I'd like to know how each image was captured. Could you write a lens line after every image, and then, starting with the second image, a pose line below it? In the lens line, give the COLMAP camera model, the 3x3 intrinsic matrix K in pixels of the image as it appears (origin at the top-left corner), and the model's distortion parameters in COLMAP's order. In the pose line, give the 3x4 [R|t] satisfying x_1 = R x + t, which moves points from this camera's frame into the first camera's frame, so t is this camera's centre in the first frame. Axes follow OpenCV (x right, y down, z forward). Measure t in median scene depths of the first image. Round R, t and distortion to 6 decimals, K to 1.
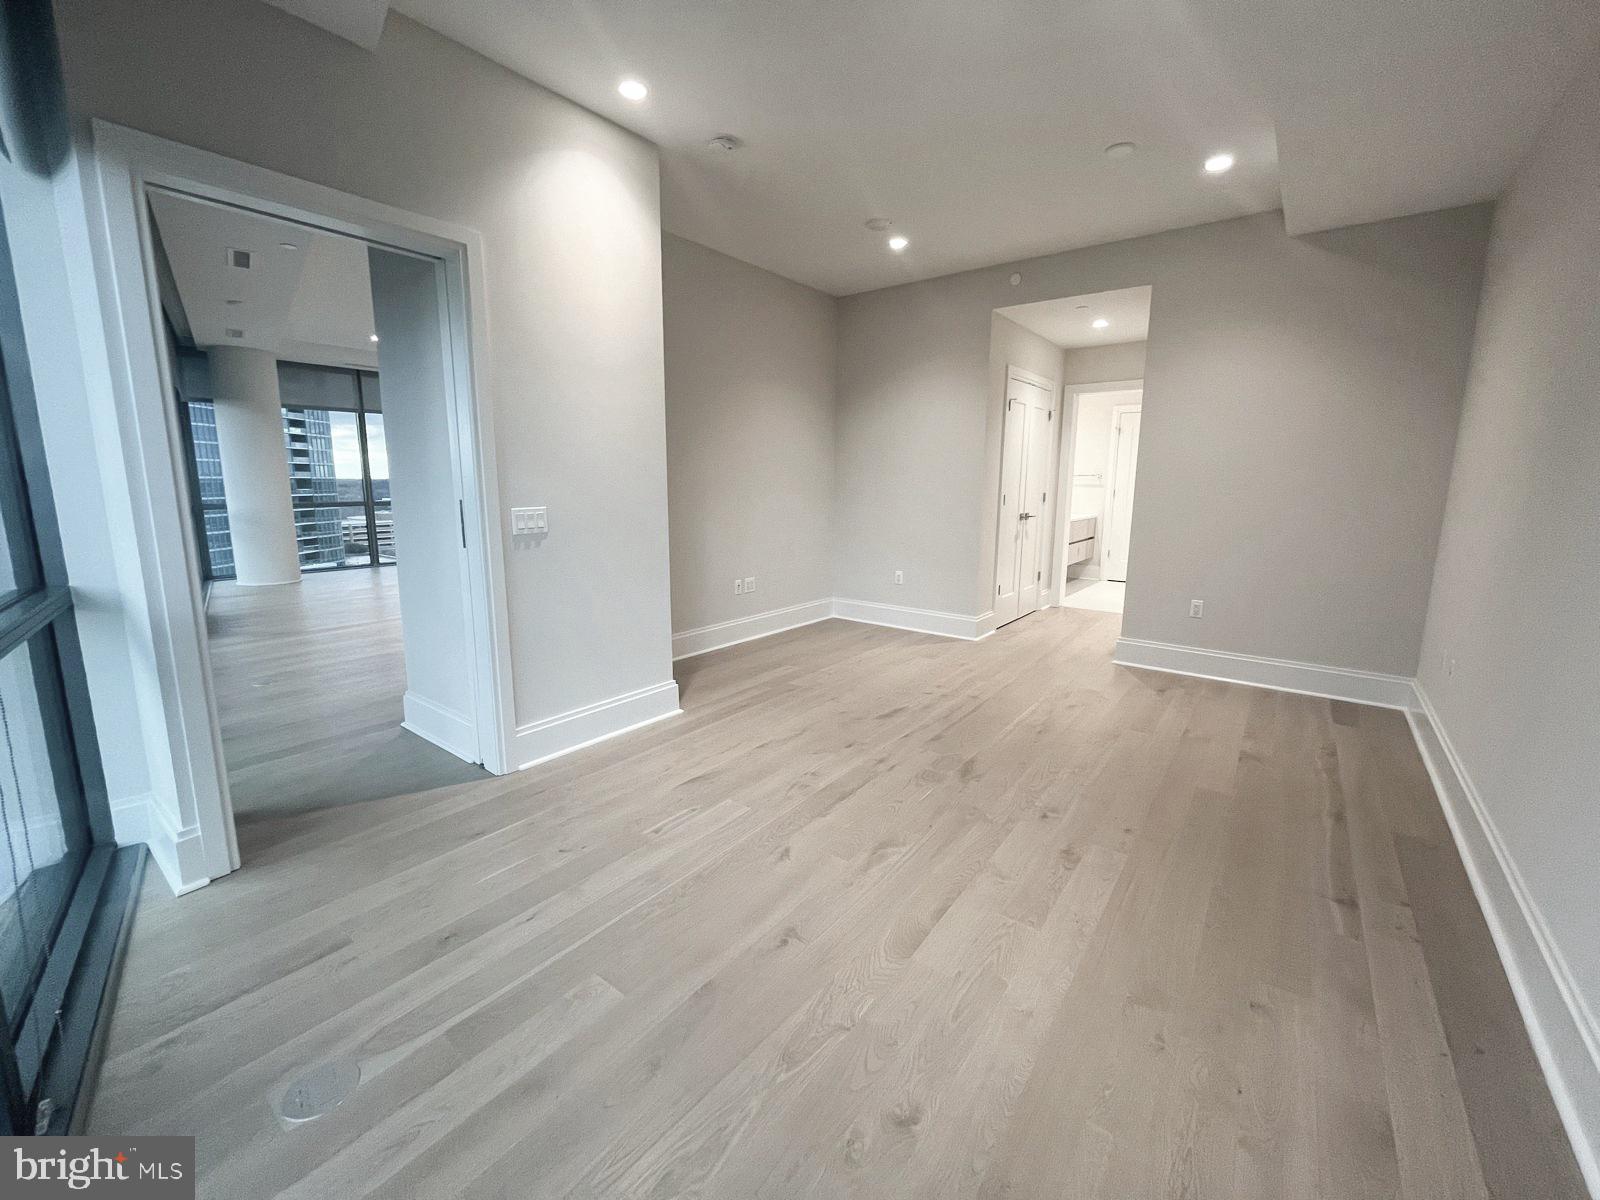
lens RADIAL K [[657.9, 0, 796.3], [0, 657.9, 589.0], [0, 0, 1]] dist [-0.001821, -0.000015]
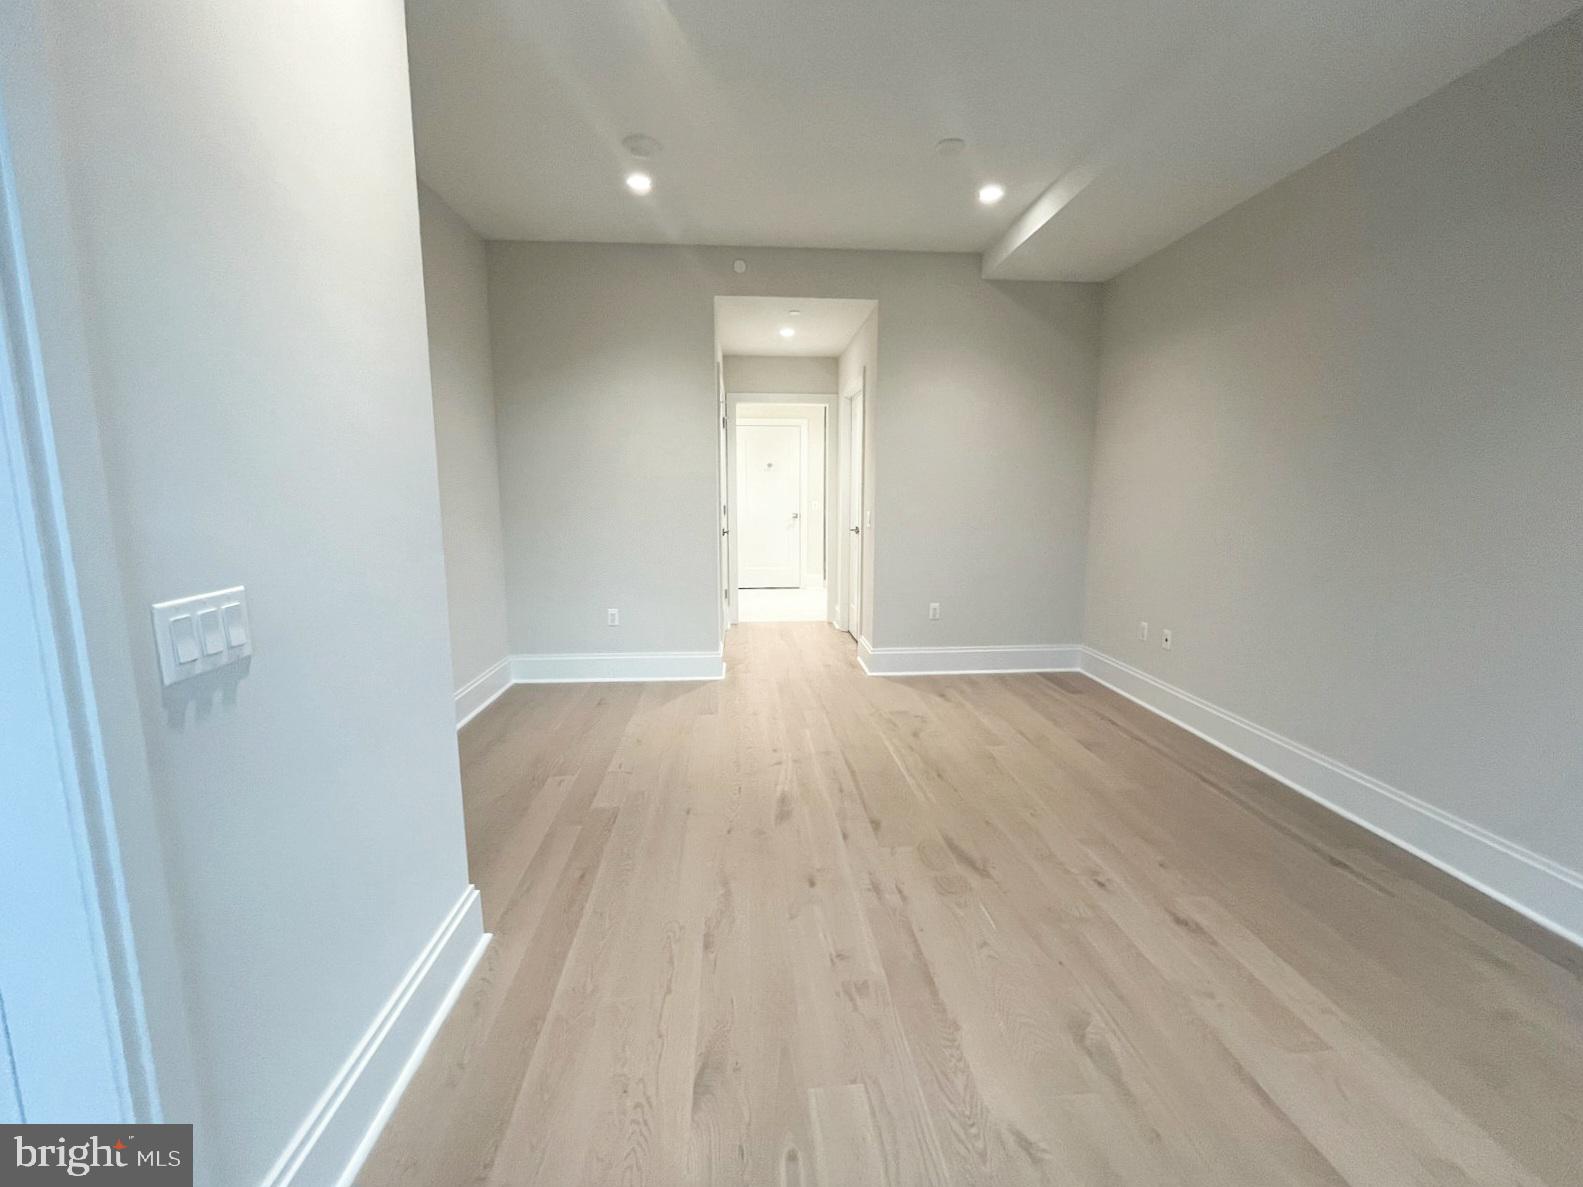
lens RADIAL K [[650.9, 0, 787.9], [0, 650.9, 582.6], [0, 0, 1]] dist [-0.001821, -0.000015]
pose [[0.735402, -0.101915, 0.669923, -0.351976], [0.116625, 0.992909, 0.023026, -0.088710], [-0.667519, 0.061196, 0.742073, 0.477888]]
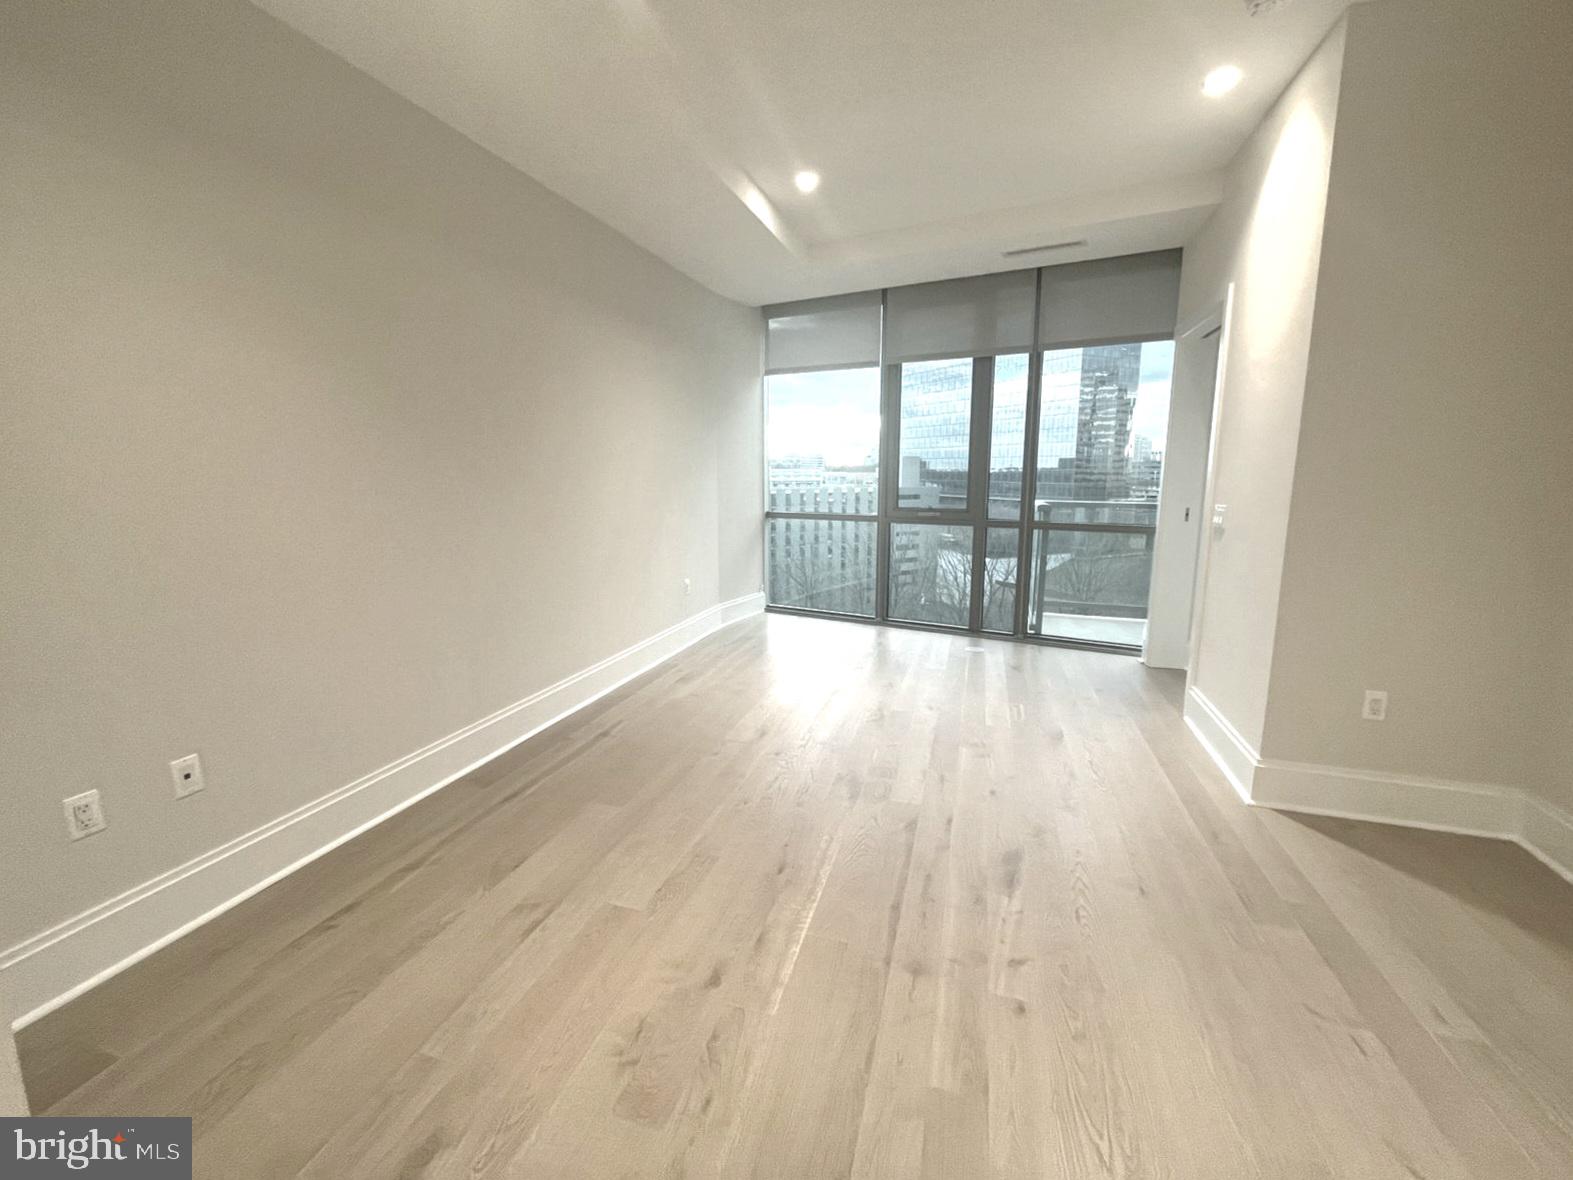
lens RADIAL K [[623.8, 0, 794.5], [0, 623.8, 551.4], [0, 0, 1]] dist [-0.003780, -0.000359]
pose [[-0.933284, 0.037171, -0.357210, 0.576699], [-0.068559, 0.957899, 0.278801, -0.258790], [0.352534, 0.284690, -0.891443, 1.492991]]
